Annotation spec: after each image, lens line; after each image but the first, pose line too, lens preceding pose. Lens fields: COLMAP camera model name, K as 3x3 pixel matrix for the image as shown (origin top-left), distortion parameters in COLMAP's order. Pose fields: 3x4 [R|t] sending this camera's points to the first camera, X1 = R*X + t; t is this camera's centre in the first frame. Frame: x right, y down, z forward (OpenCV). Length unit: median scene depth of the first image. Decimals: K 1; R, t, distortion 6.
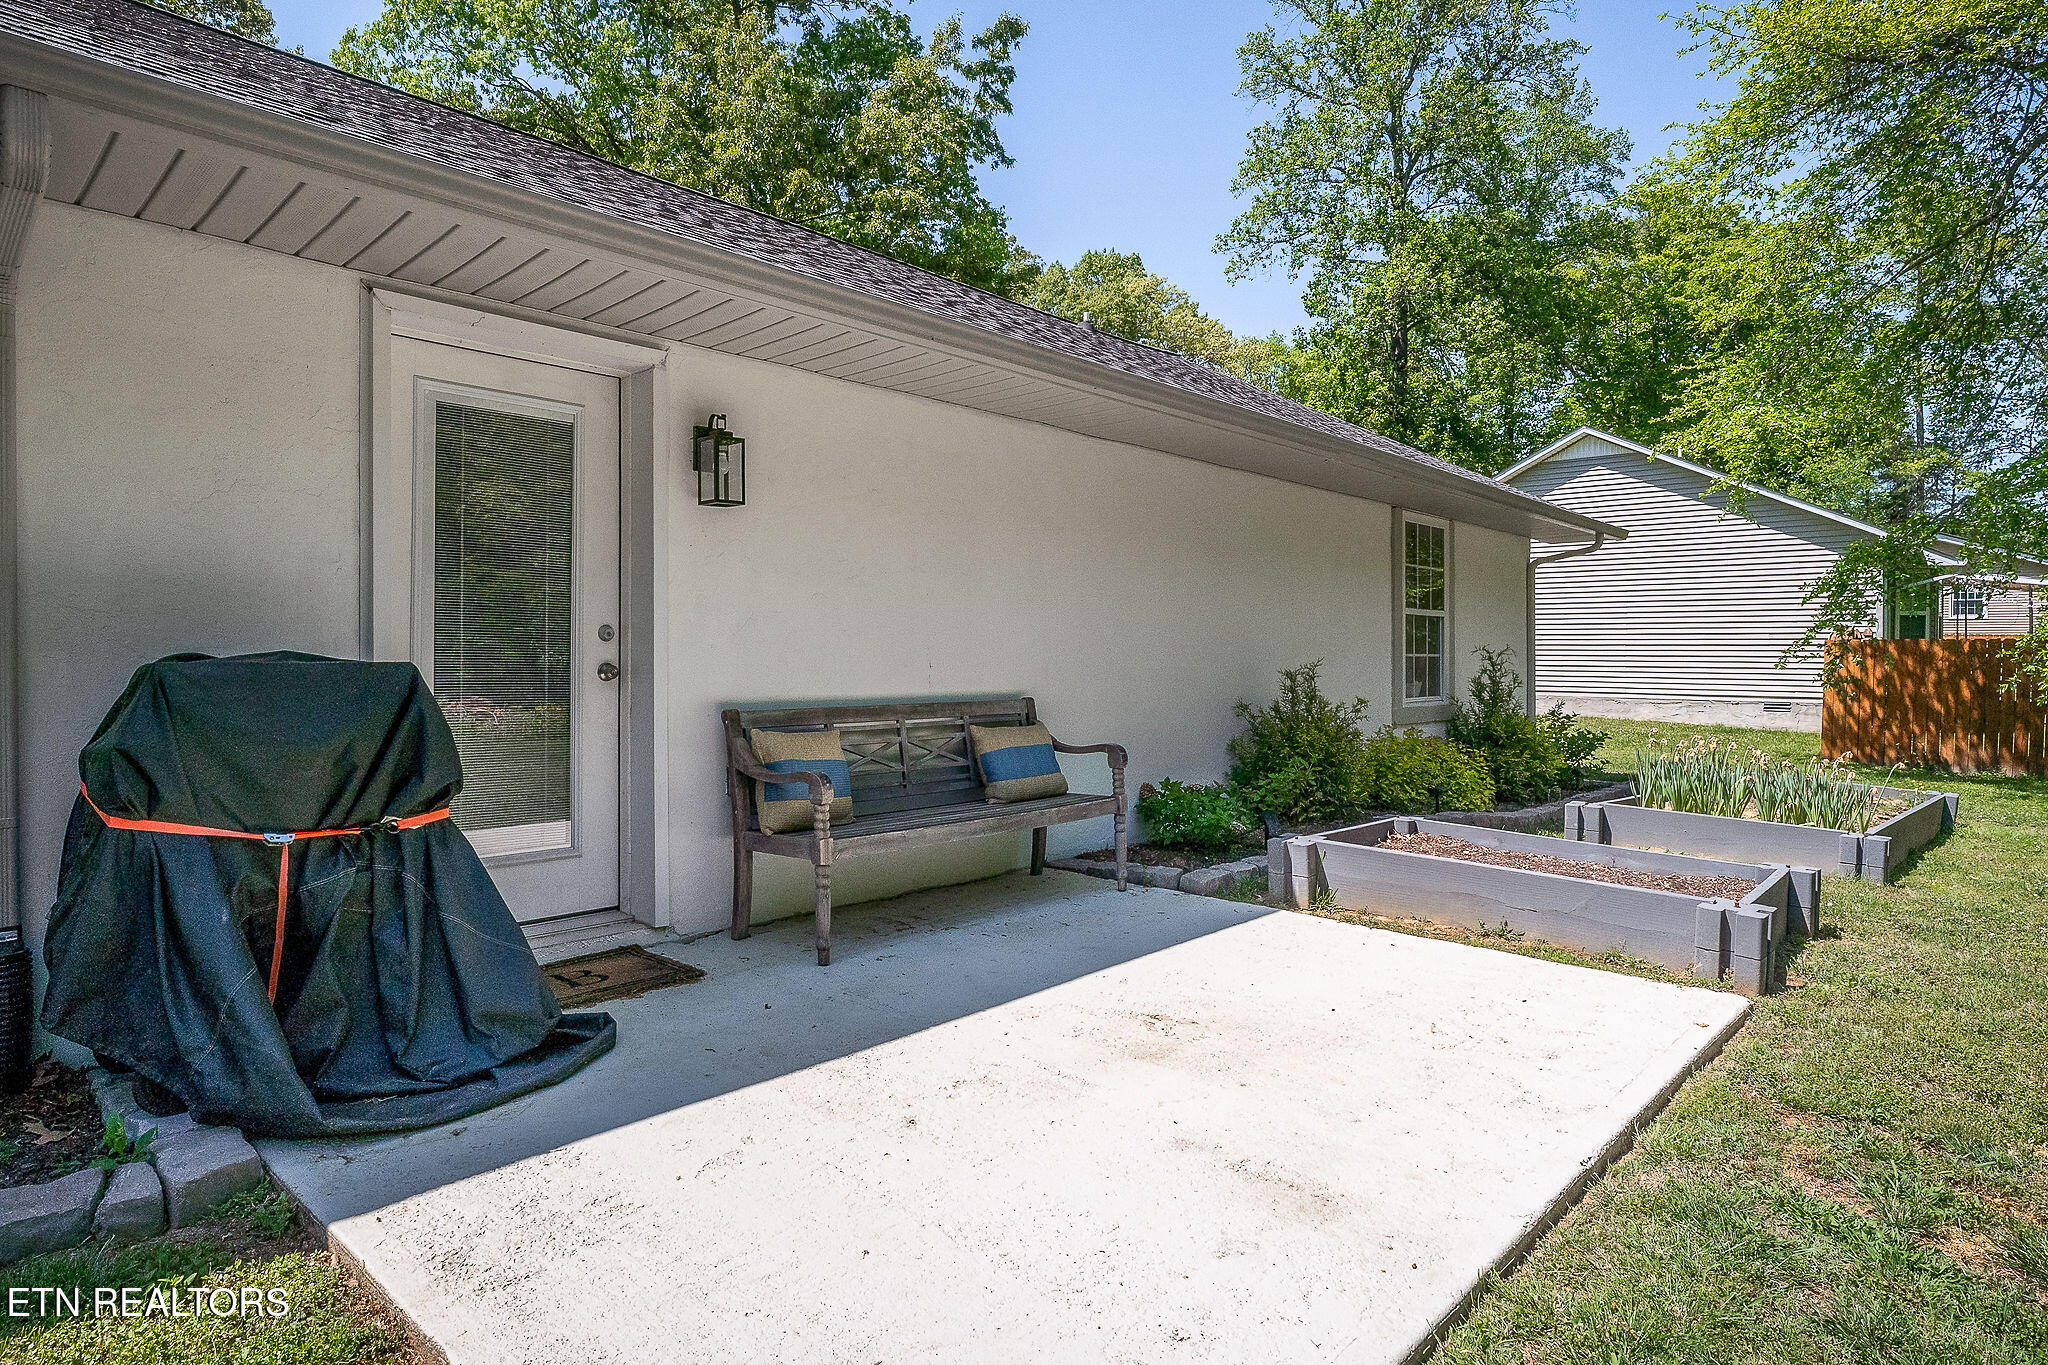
lens RADIAL K [[1160.2, 0, 1016.7], [0, 1160.2, 670.0], [0, 0, 1]] dist [-0.017581, 0.002451]
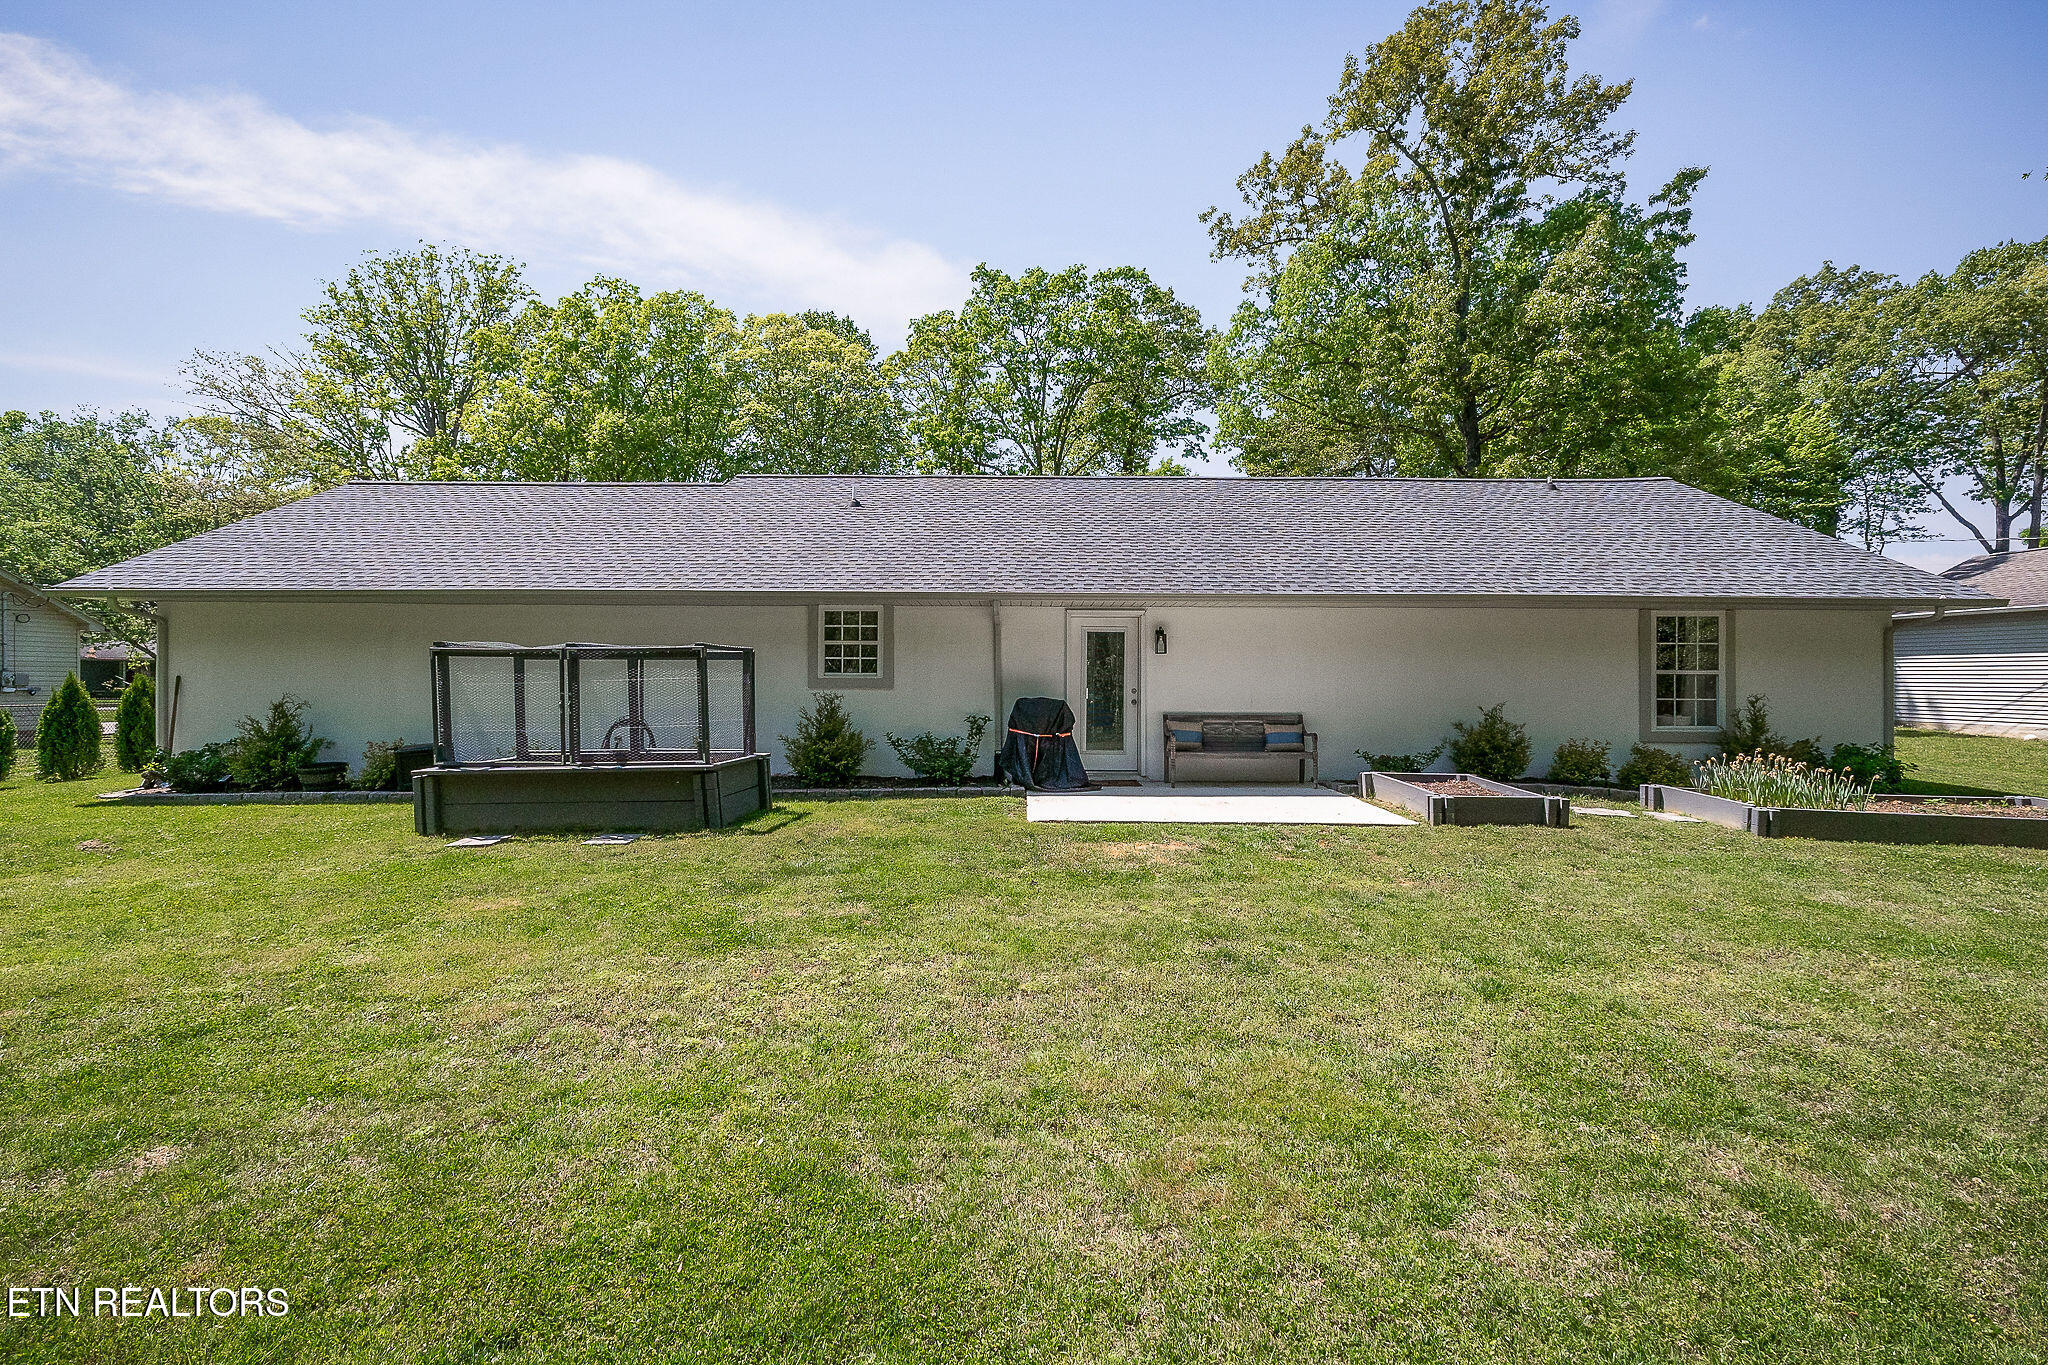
lens RADIAL K [[858.9, 0, 1026.1], [0, 858.9, 687.4], [0, 0, 1]] dist [0.000656, 0.000088]
pose [[0.695309, 0.011670, -0.718616, 0.953369], [-0.014329, 0.999895, 0.002373, -0.032415], [0.718568, 0.008647, 0.695403, -0.767507]]
